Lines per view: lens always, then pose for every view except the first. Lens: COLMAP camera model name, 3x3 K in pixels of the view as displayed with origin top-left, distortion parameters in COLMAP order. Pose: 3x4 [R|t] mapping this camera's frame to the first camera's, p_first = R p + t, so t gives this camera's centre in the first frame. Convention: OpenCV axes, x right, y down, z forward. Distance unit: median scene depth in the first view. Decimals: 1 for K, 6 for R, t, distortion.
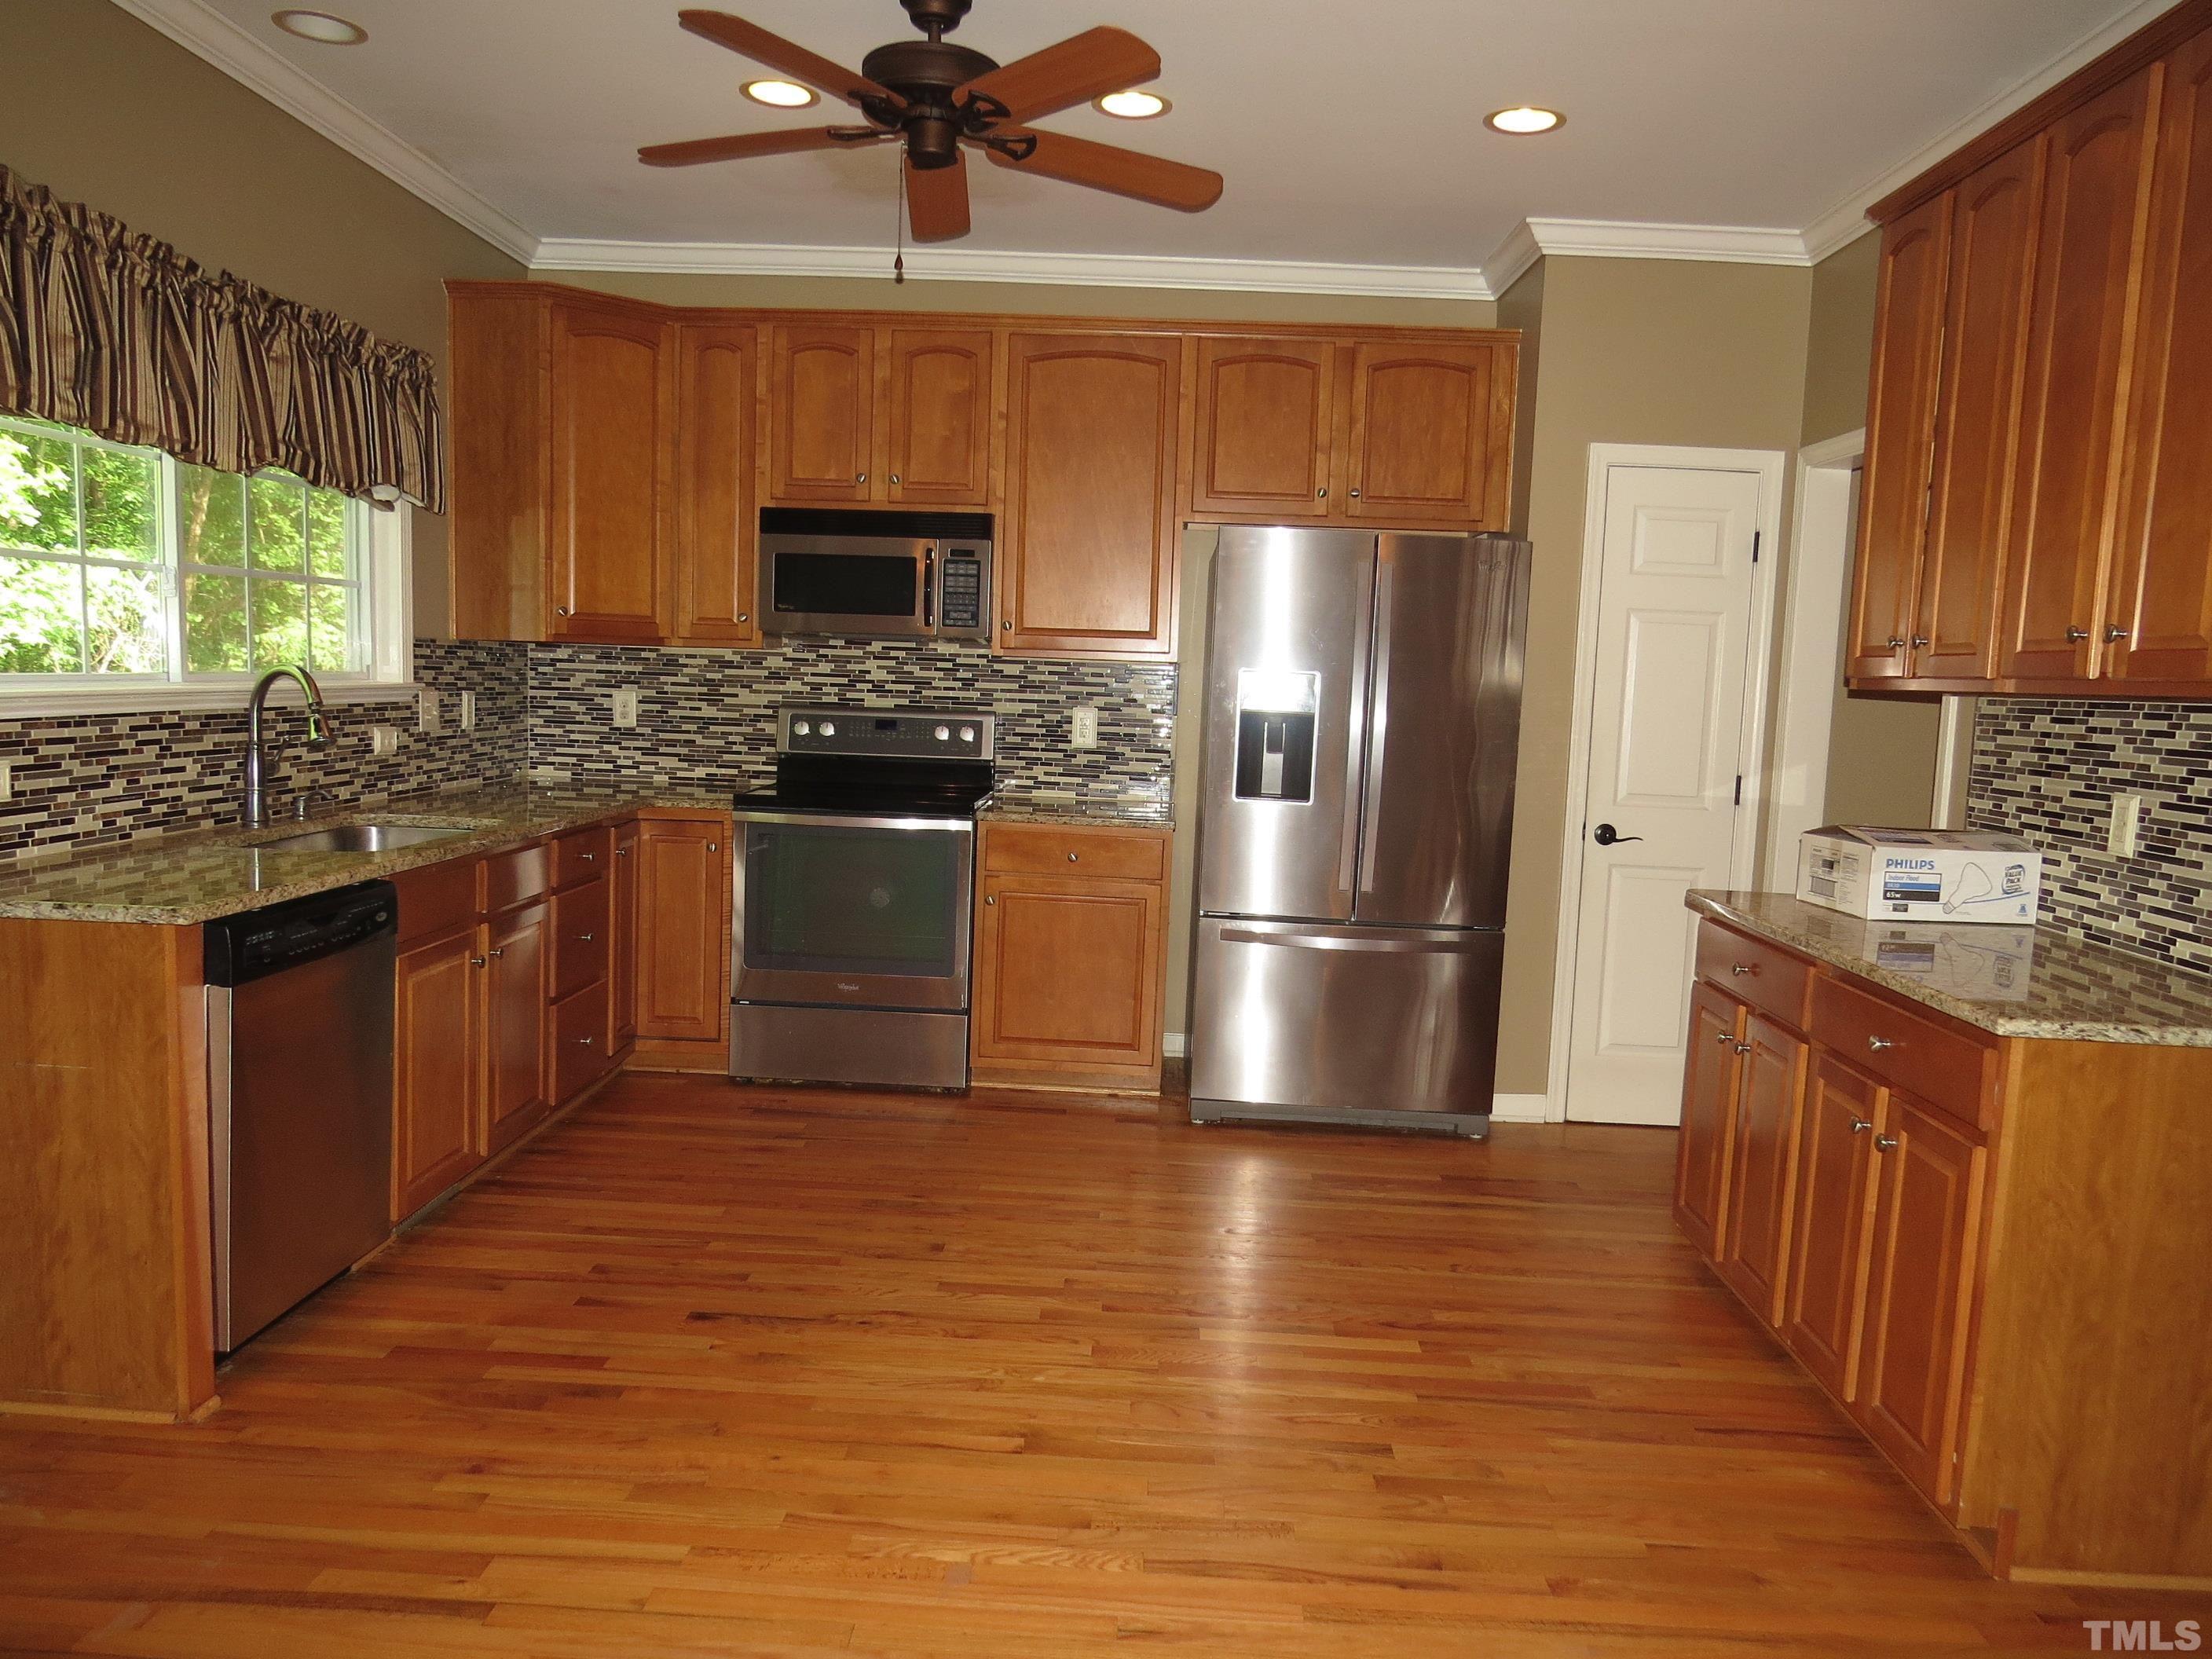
lens RADIAL K [[1555.1, 0, 1107.5], [0, 1555.1, 837.6], [0, 0, 1]] dist [-0.067809, 0.005159]
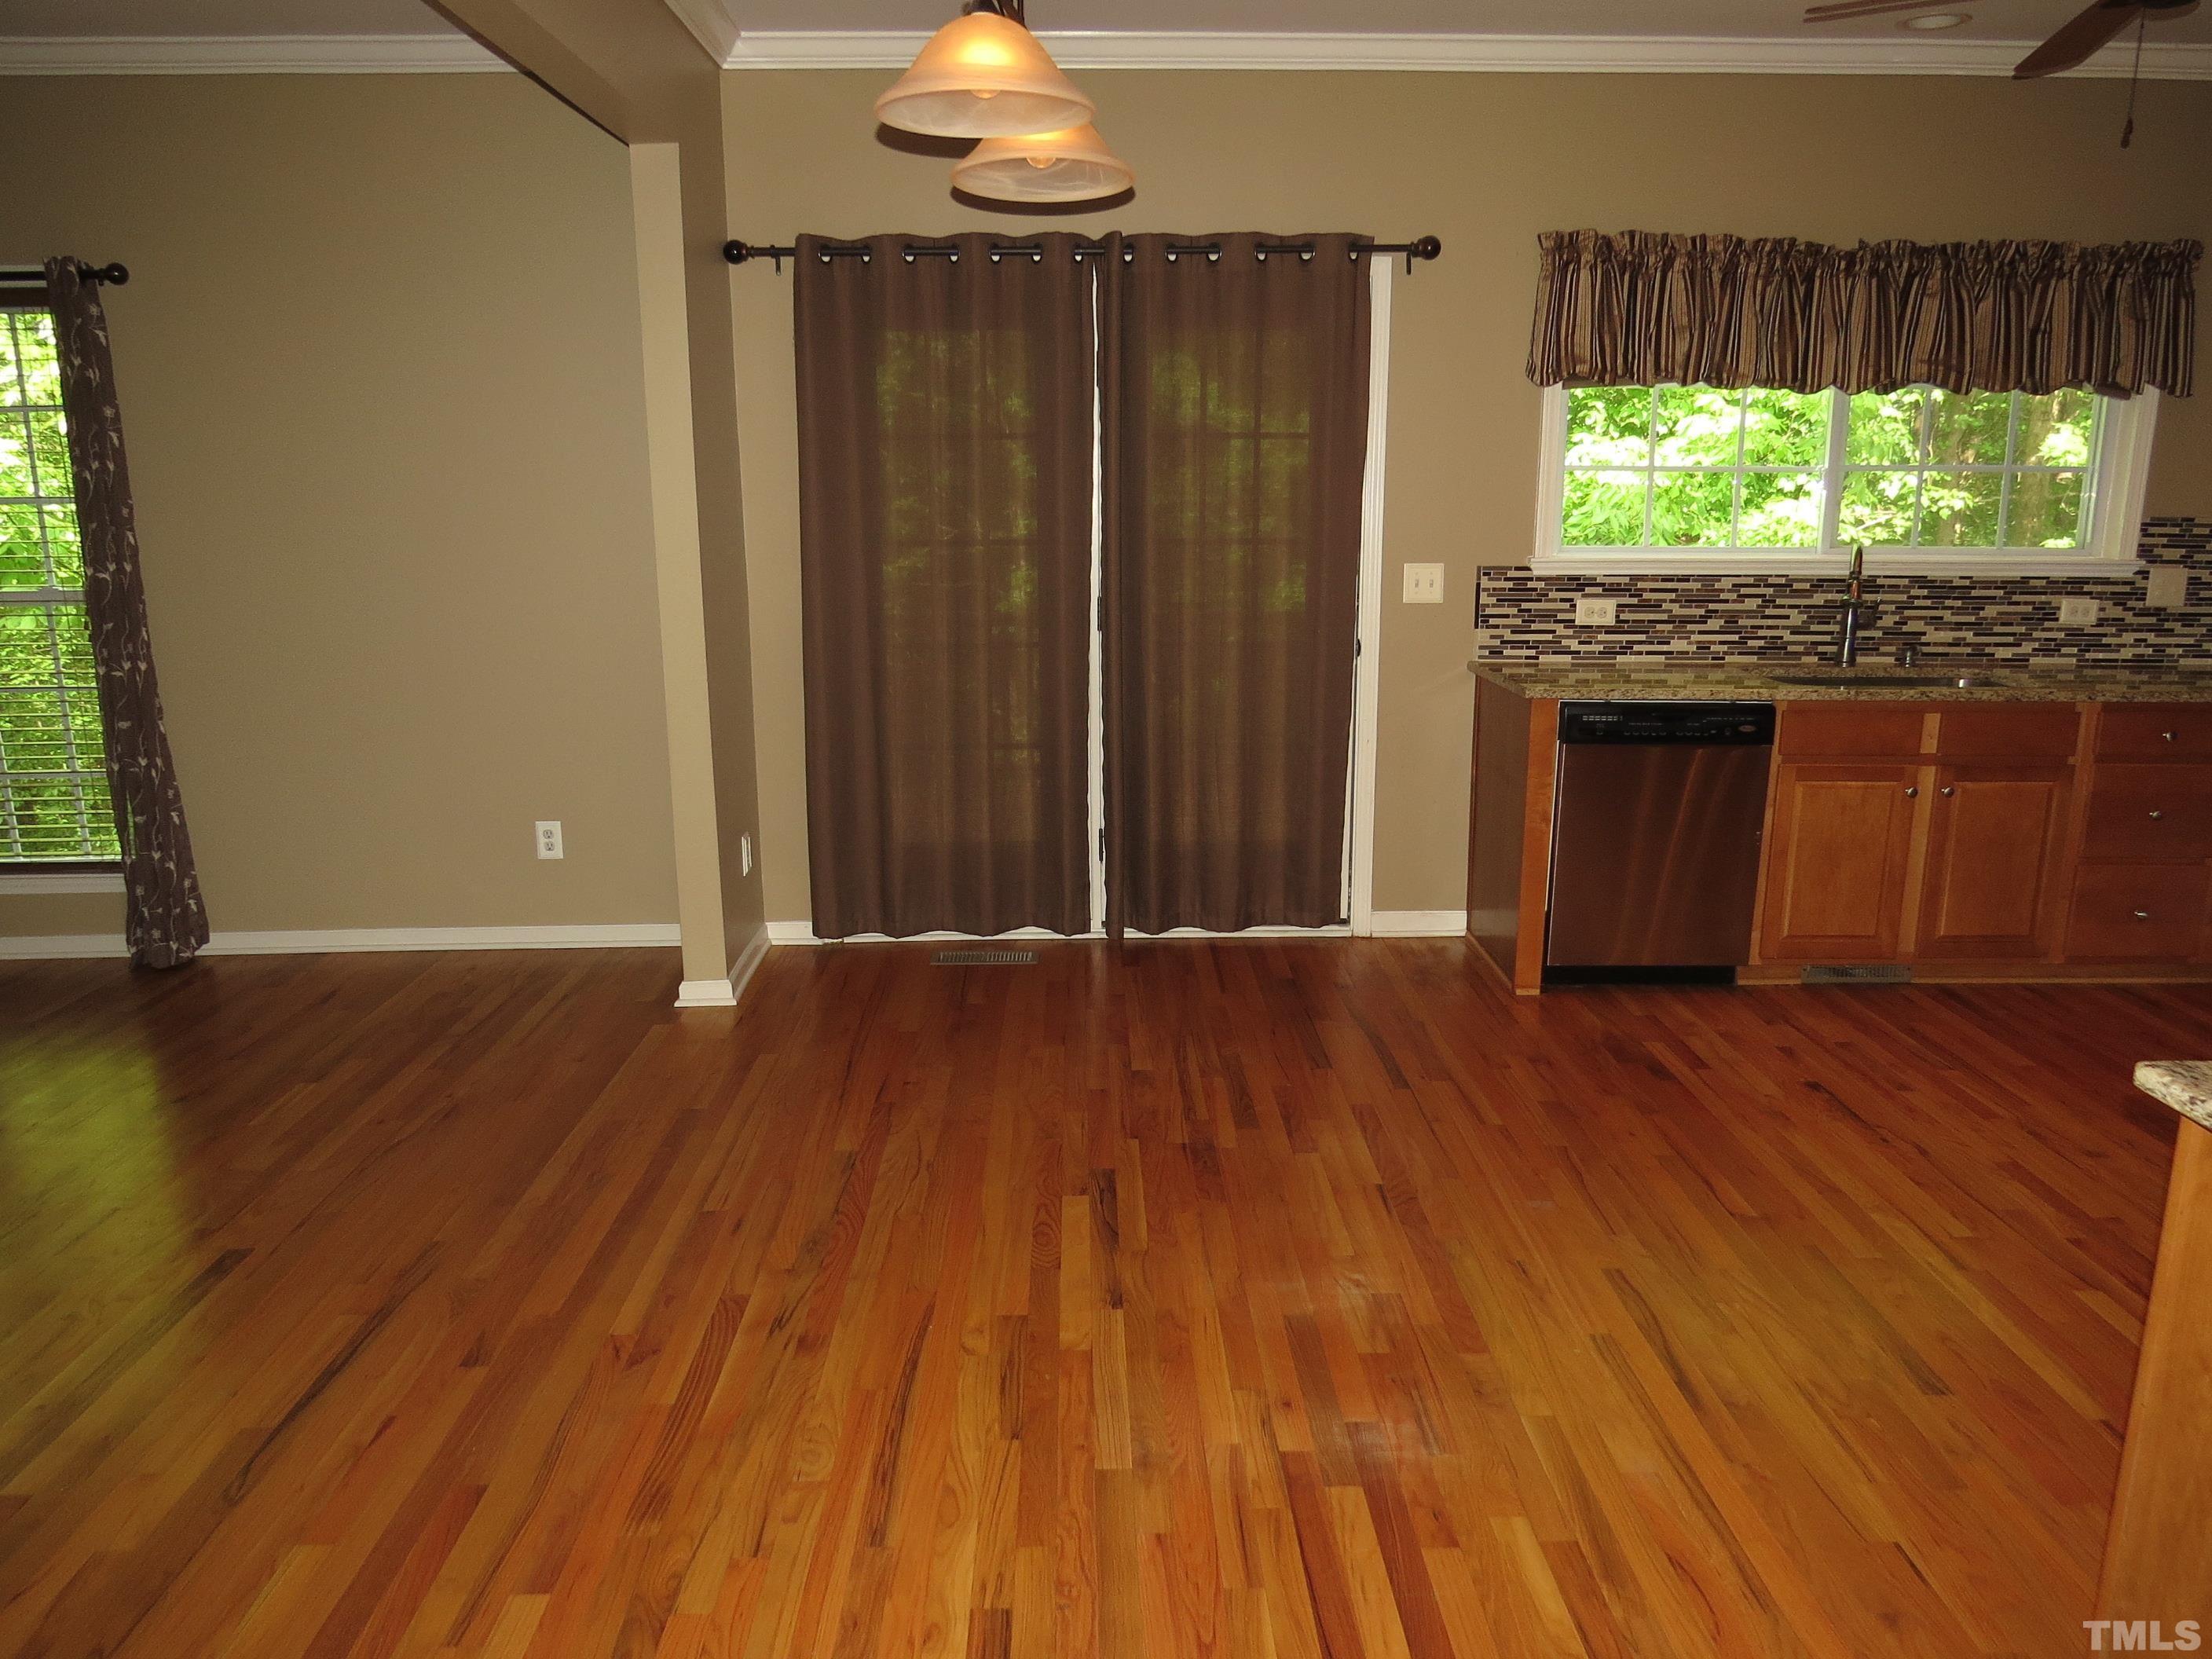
lens RADIAL K [[1555.1, 0, 1108.3], [0, 1555.1, 824.2], [0, 0, 1]] dist [-0.067809, 0.005159]
pose [[0.065047, 0.189701, -0.979685, 0.749789], [-0.102134, 0.977874, 0.182569, -0.051611], [0.992642, 0.088183, 0.082983, 0.278180]]
